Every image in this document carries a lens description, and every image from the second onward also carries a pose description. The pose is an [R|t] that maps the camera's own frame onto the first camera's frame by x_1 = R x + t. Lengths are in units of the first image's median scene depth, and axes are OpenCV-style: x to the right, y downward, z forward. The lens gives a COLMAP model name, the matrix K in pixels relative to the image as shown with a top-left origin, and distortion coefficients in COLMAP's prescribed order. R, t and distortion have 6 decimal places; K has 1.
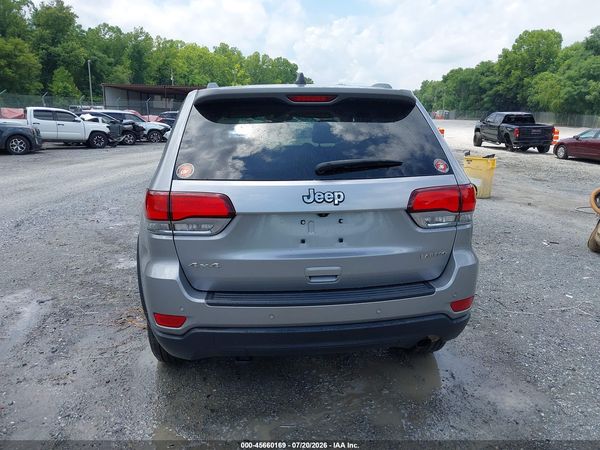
lens RADIAL K [[475.0, 0, 313.0], [0, 475.0, 224.8], [0, 0, 1]] dist [0.010822, -0.002421]
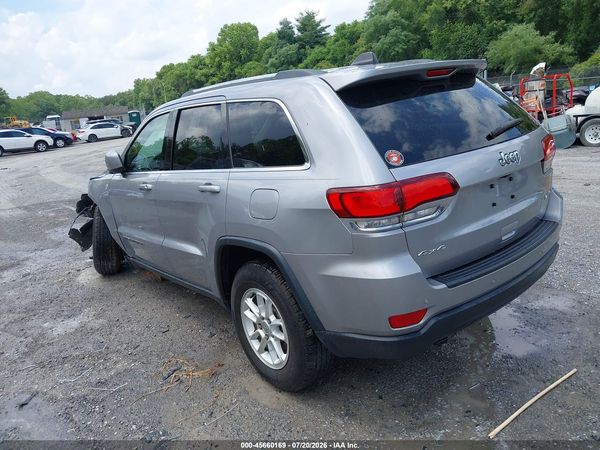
lens RADIAL K [[475.0, 0, 313.0], [0, 475.0, 224.8], [0, 0, 1]] dist [0.010822, -0.002421]
pose [[0.802296, -0.253906, 0.540233, -0.933419], [0.251028, 0.964621, 0.080566, -0.102245], [-0.541577, 0.070976, 0.837650, 0.317158]]
